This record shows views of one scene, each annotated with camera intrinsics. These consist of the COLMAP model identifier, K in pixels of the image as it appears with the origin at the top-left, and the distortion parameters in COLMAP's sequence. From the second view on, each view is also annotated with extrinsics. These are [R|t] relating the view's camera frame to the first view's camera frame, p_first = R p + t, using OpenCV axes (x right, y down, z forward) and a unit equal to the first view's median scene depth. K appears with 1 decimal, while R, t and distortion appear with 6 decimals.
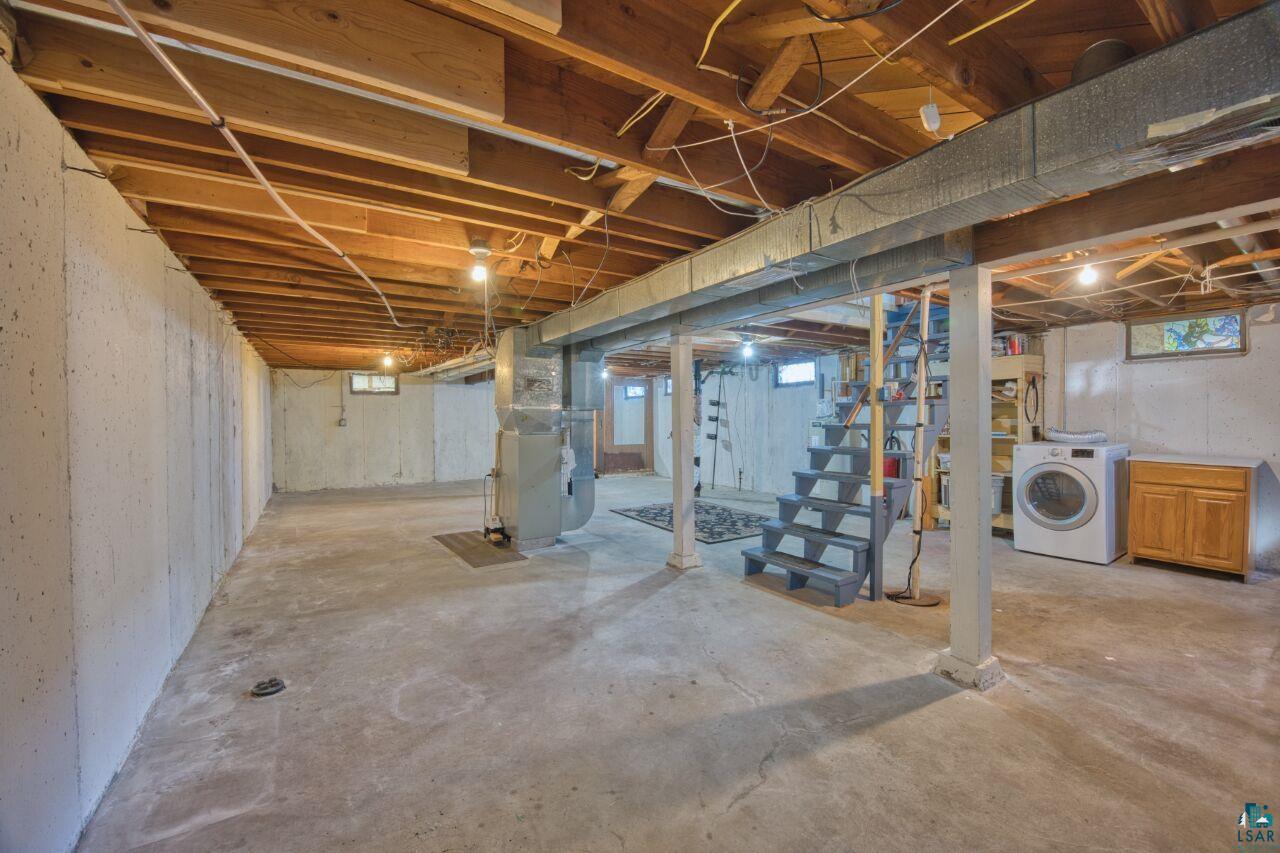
lens RADIAL K [[512.0, 0, 641.0], [0, 512.0, 422.0], [0, 0, 1]] dist [-0.025726, -0.000798]
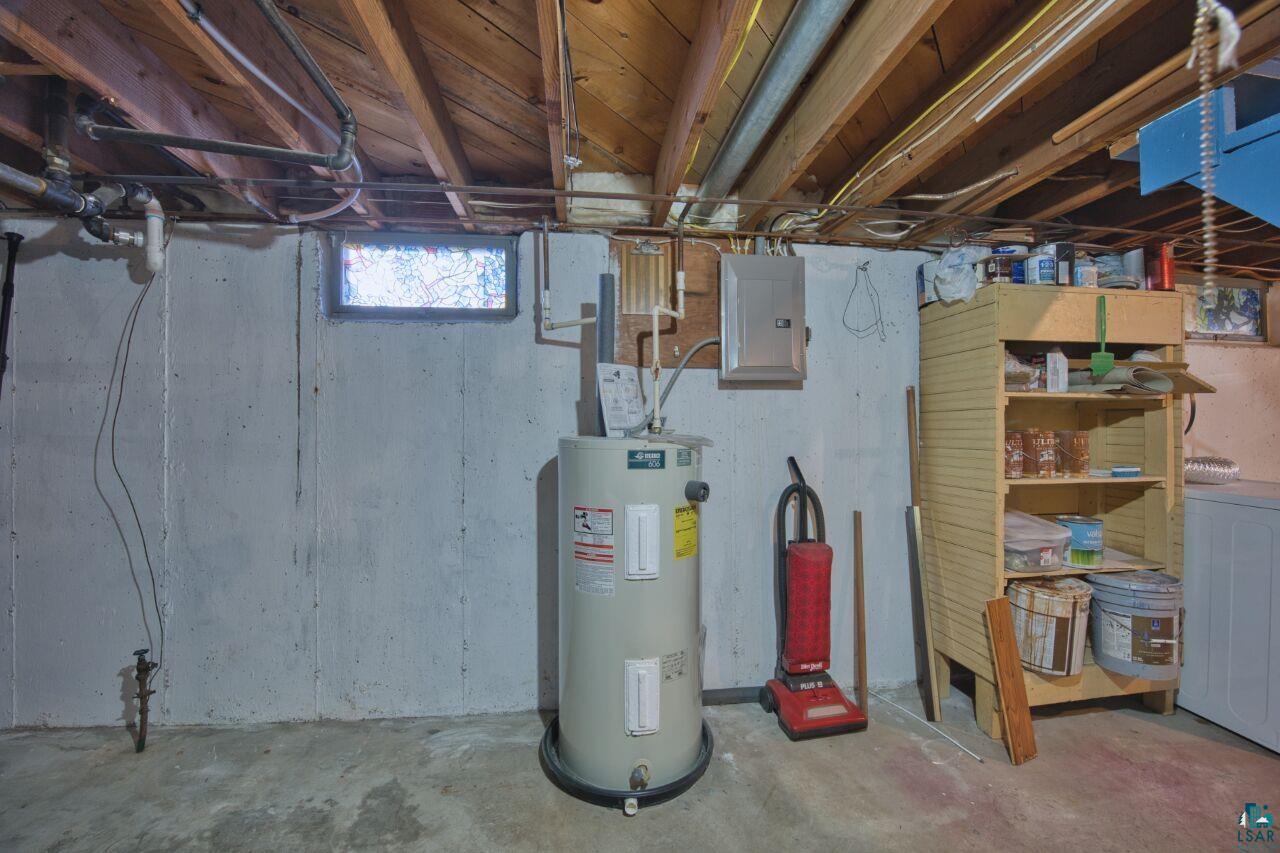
lens RADIAL K [[512.0, 0, 641.0], [0, 512.0, 422.0], [0, 0, 1]] dist [-0.025726, -0.000798]
pose [[0.441108, 0.021320, 0.897201, 0.188279], [0.002655, 0.999682, -0.025060, -0.012104], [-0.897450, 0.013436, 0.440911, 1.443925]]
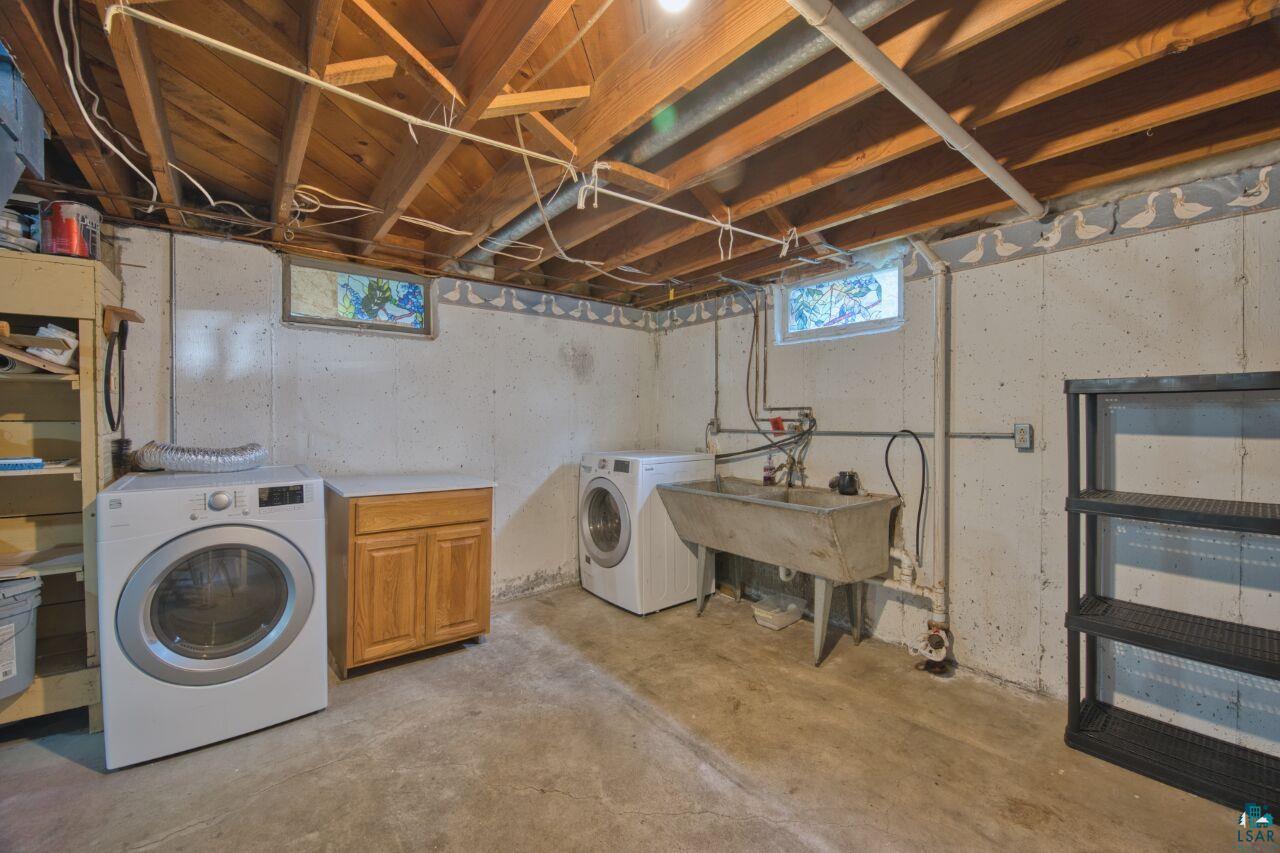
lens RADIAL K [[512.0, 0, 641.0], [0, 512.0, 422.0], [0, 0, 1]] dist [-0.025726, -0.000798]
pose [[-0.098974, 0.002023, 0.995088, 0.384619], [0.011259, 0.999936, -0.000913, -0.001475], [-0.995026, 0.011113, -0.098991, 0.718318]]
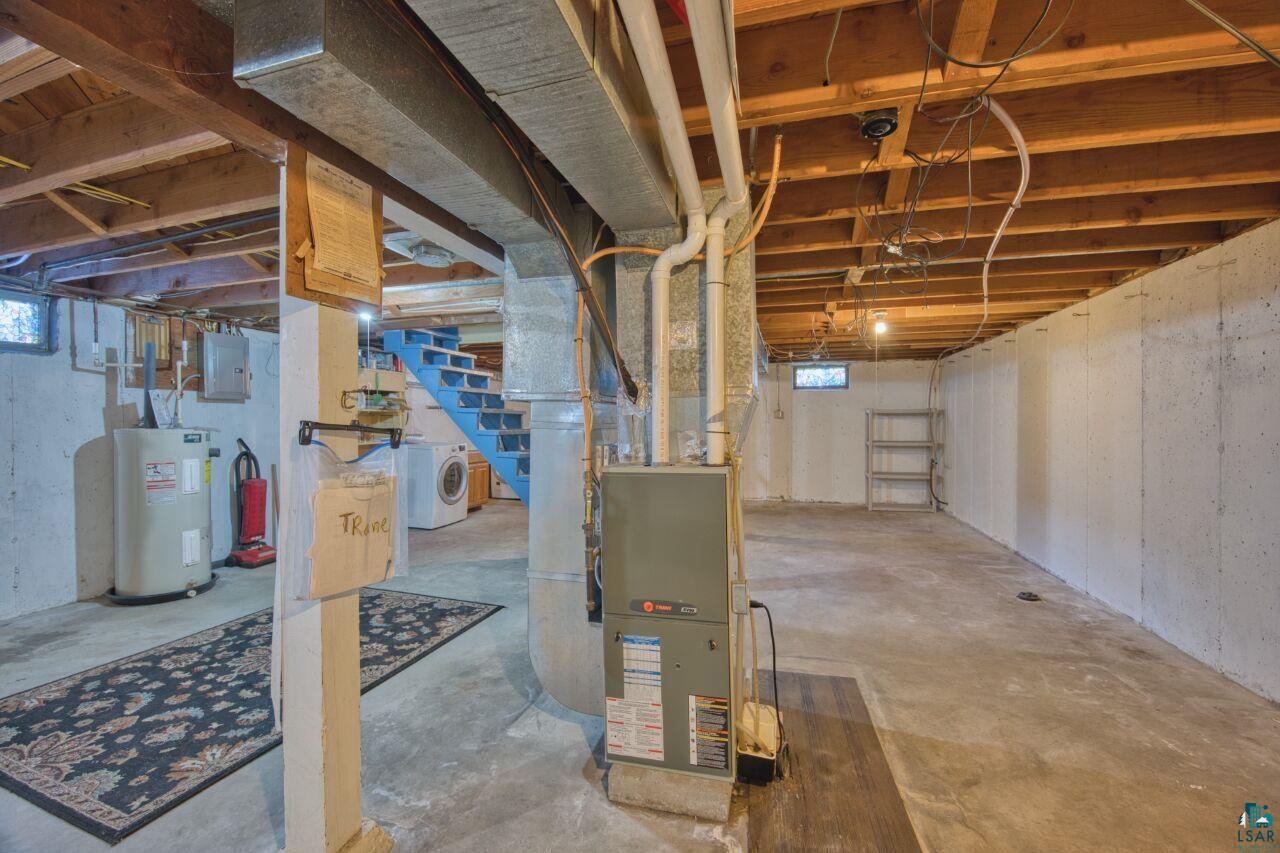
lens RADIAL K [[512.0, 0, 641.0], [0, 512.0, 422.0], [0, 0, 1]] dist [-0.025726, -0.000798]
pose [[-0.662806, 0.008831, 0.748739, -0.622283], [0.014296, 0.999897, 0.000861, -0.010348], [-0.748654, 0.011274, -0.662865, 1.617477]]
